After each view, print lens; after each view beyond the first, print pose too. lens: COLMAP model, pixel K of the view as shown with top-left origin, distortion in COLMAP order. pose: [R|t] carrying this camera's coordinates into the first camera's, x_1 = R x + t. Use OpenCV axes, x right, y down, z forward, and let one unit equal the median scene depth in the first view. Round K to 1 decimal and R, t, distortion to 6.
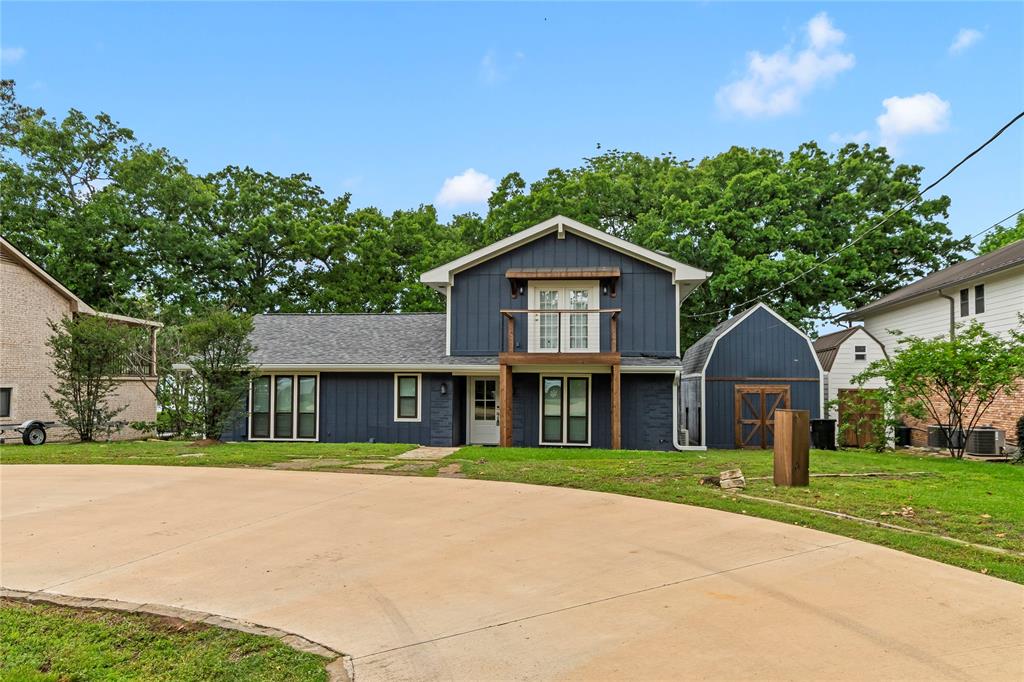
lens RADIAL K [[664.5, 0, 514.7], [0, 664.5, 360.9], [0, 0, 1]] dist [-0.002184, -0.000055]
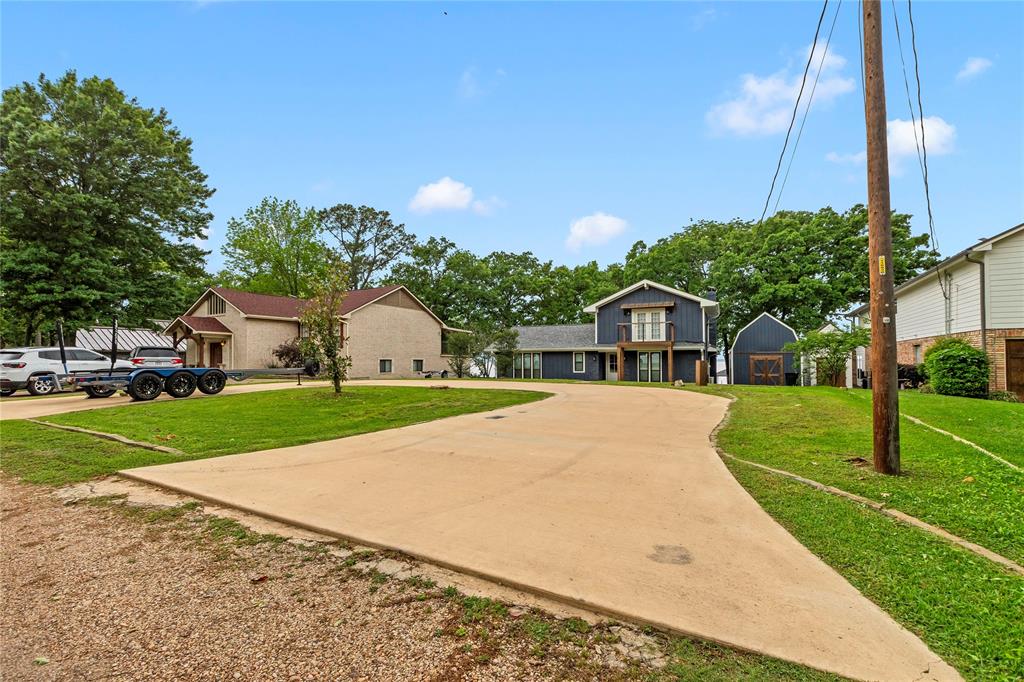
lens RADIAL K [[448.8, 0, 512.0], [0, 448.8, 341.0], [0, 0, 1]] dist [-0.001636, -0.000026]
pose [[0.945145, -0.021464, -0.325944, 0.081519], [0.017847, 0.999742, -0.014084, -0.000130], [0.326162, 0.007494, 0.945284, -0.348396]]
